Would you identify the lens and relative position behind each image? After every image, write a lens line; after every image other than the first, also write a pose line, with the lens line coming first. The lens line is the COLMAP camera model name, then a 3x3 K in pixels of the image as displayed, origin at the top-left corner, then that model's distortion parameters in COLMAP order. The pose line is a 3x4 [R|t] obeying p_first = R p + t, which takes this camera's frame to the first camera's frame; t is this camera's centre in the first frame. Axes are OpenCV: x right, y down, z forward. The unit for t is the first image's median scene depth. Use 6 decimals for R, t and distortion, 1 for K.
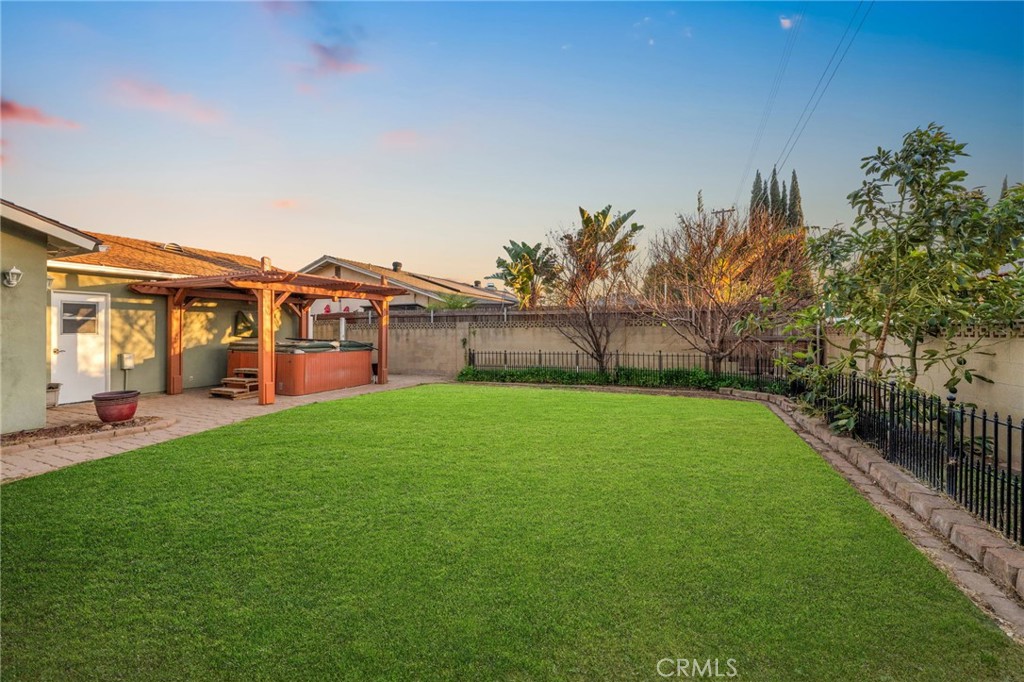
lens RADIAL K [[407.2, 0, 516.5], [0, 407.2, 335.2], [0, 0, 1]] dist [-0.002966, -0.000813]
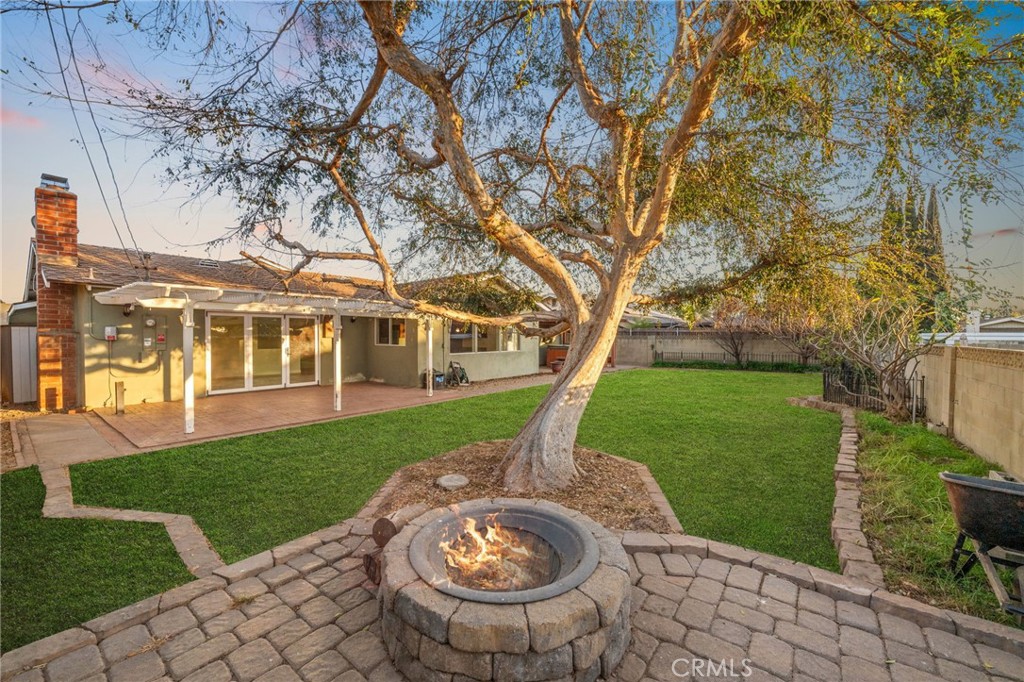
lens RADIAL K [[407.2, 0, 507.2], [0, 407.2, 341.4], [0, 0, 1]] dist [-0.002966, -0.000813]
pose [[0.963790, 0.013062, -0.266343, -0.334259], [-0.012333, 0.999914, 0.004411, -0.007873], [0.266378, -0.000966, 0.963868, -1.146790]]
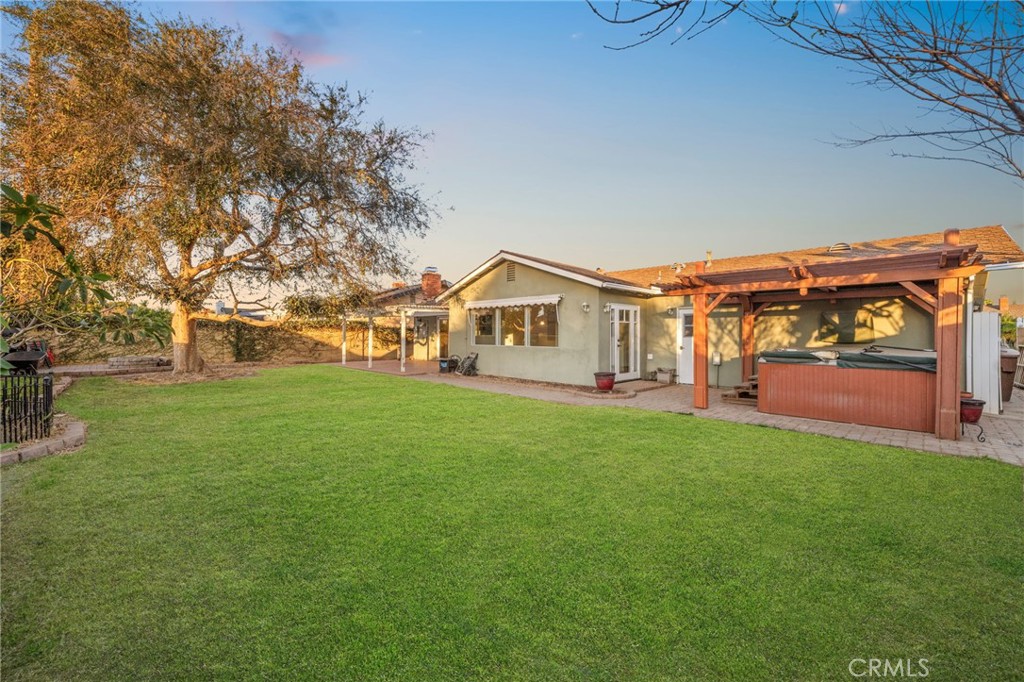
lens RADIAL K [[407.2, 0, 512.8], [0, 407.2, 333.8], [0, 0, 1]] dist [-0.002966, -0.000813]
pose [[-0.390433, 0.005436, -0.920615, 0.402522], [-0.009411, 0.999907, 0.009895, -0.015597], [0.920583, 0.012528, -0.390345, 0.775990]]
